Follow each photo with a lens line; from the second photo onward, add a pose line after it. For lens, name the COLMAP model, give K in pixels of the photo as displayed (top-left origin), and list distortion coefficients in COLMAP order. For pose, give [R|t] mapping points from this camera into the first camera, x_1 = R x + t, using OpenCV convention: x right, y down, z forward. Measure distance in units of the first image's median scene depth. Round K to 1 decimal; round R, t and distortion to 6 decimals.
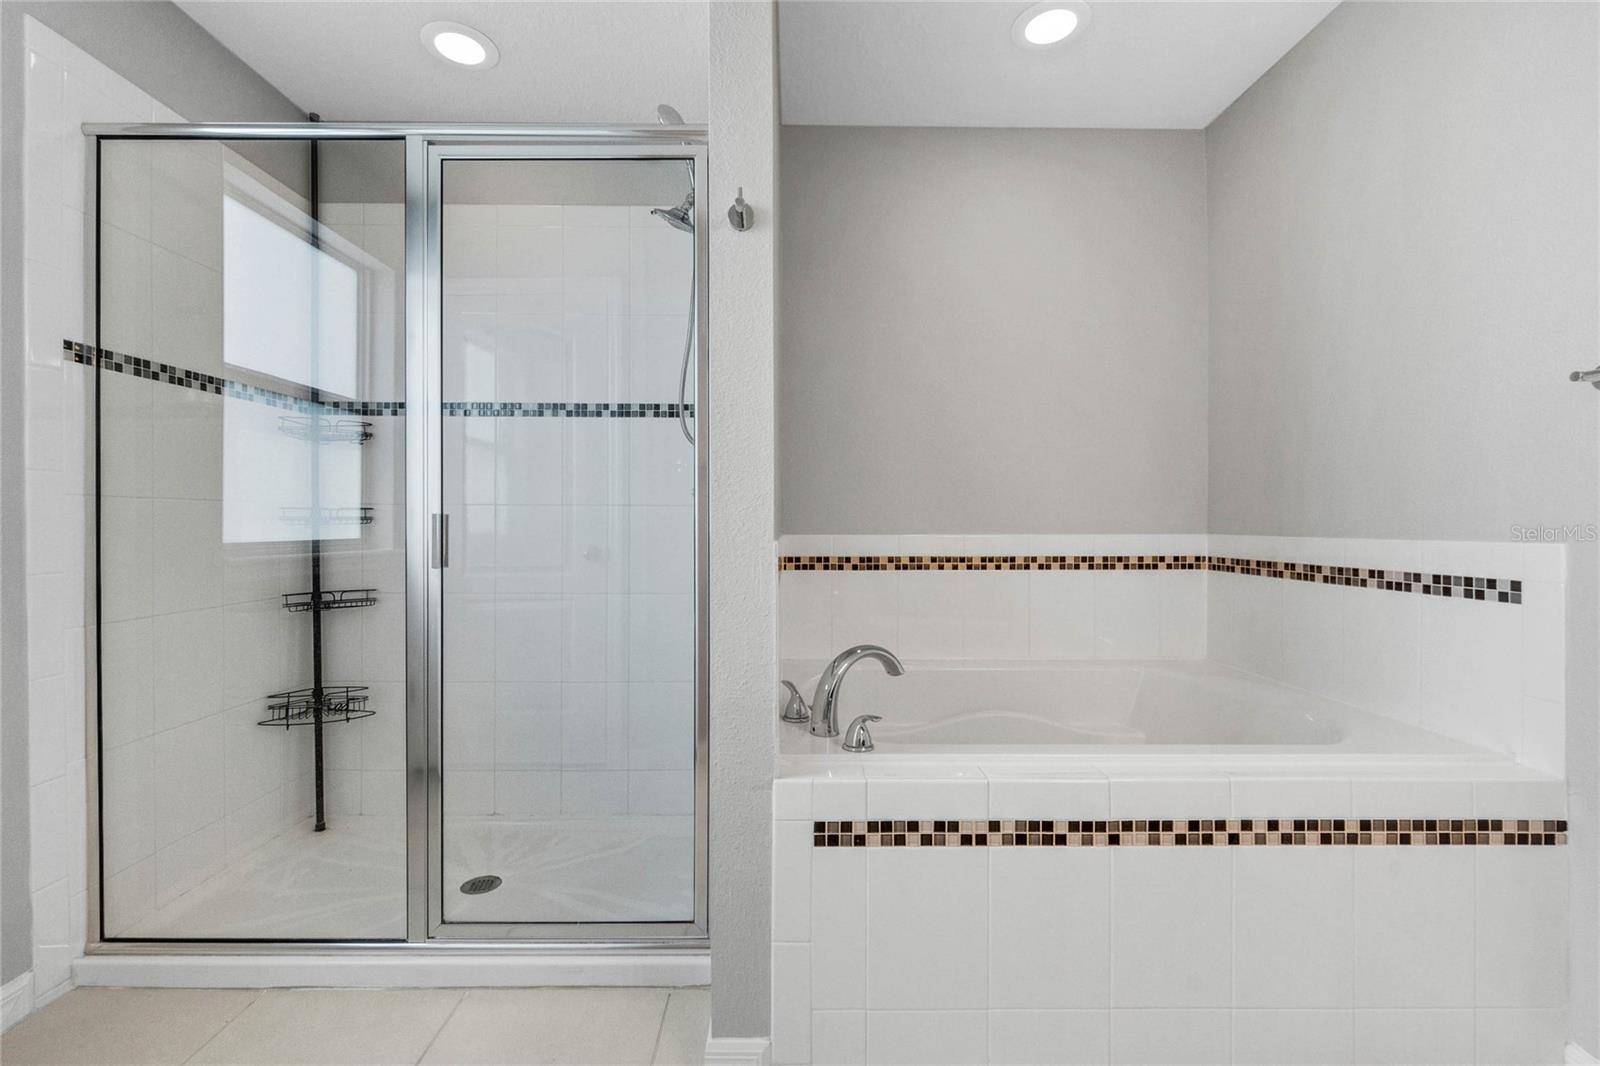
lens RADIAL K [[713.8, 0, 791.6], [0, 713.8, 530.1], [0, 0, 1]] dist [-0.000105, 0.000054]
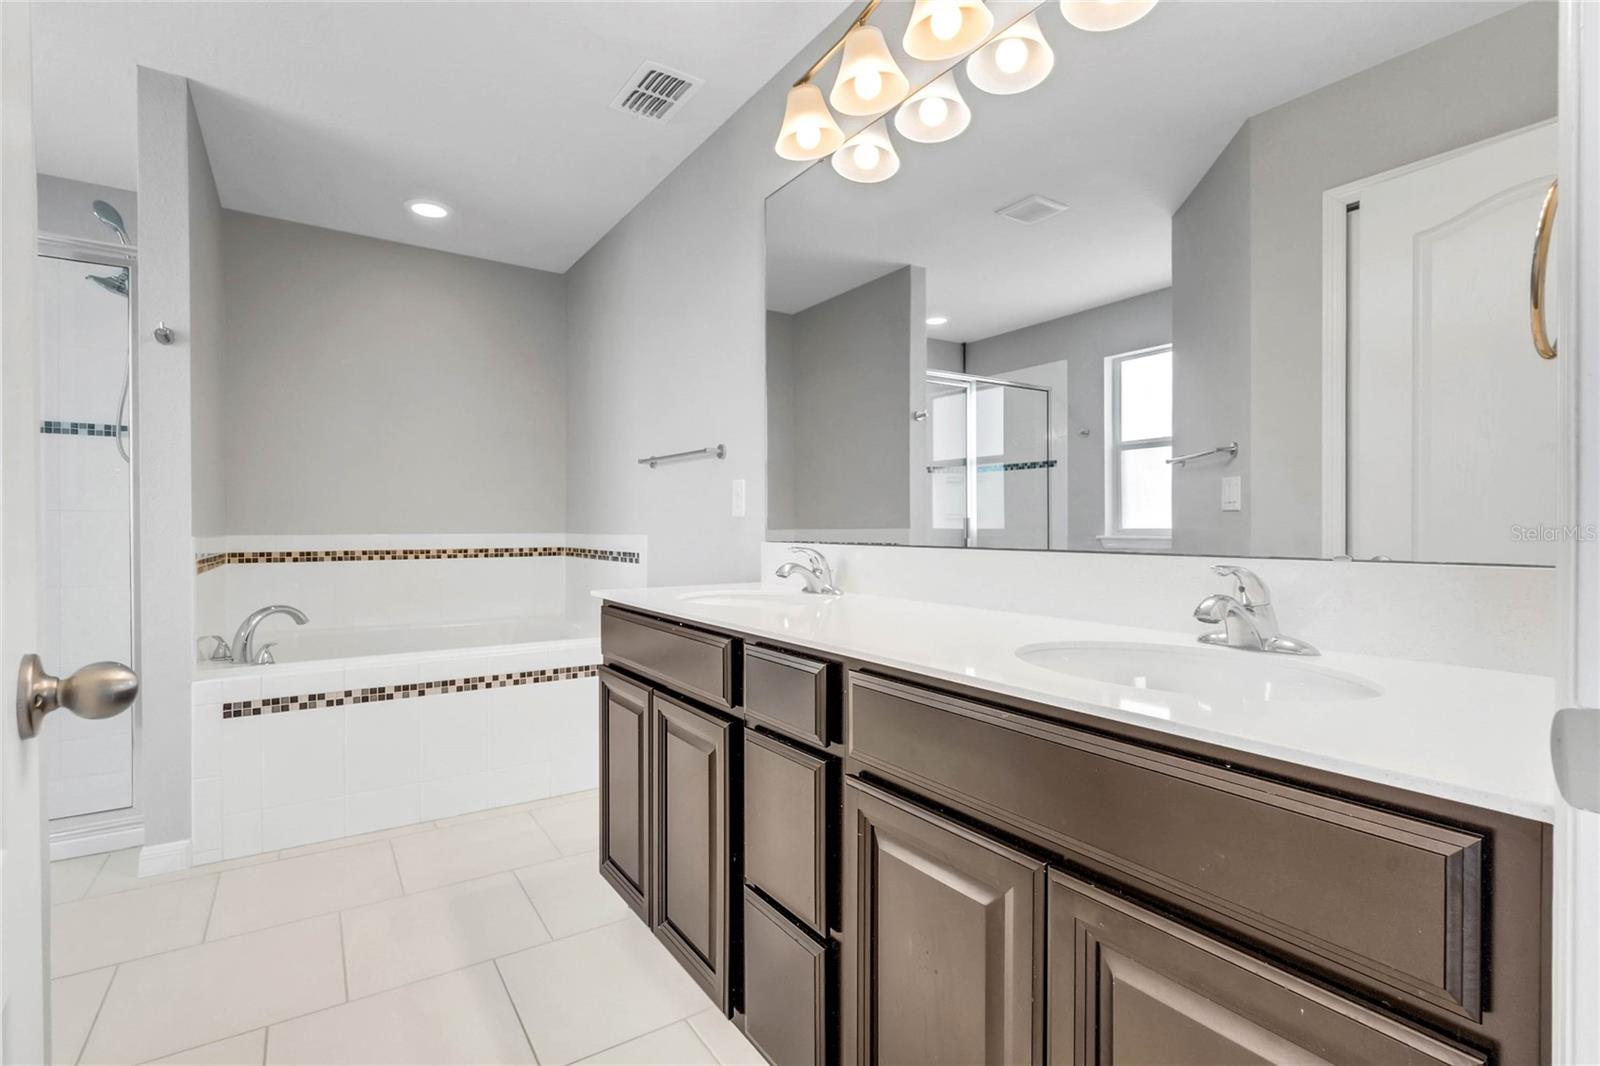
lens RADIAL K [[749.8, 0, 800.0], [0, 749.8, 533.0], [0, 0, 1]] dist [-0.003340, -0.000653]
pose [[0.836626, -0.004830, 0.547754, 0.158683], [0.005504, 0.999985, 0.000410, 0.010395], [-0.547748, 0.002672, 0.836639, -0.939953]]
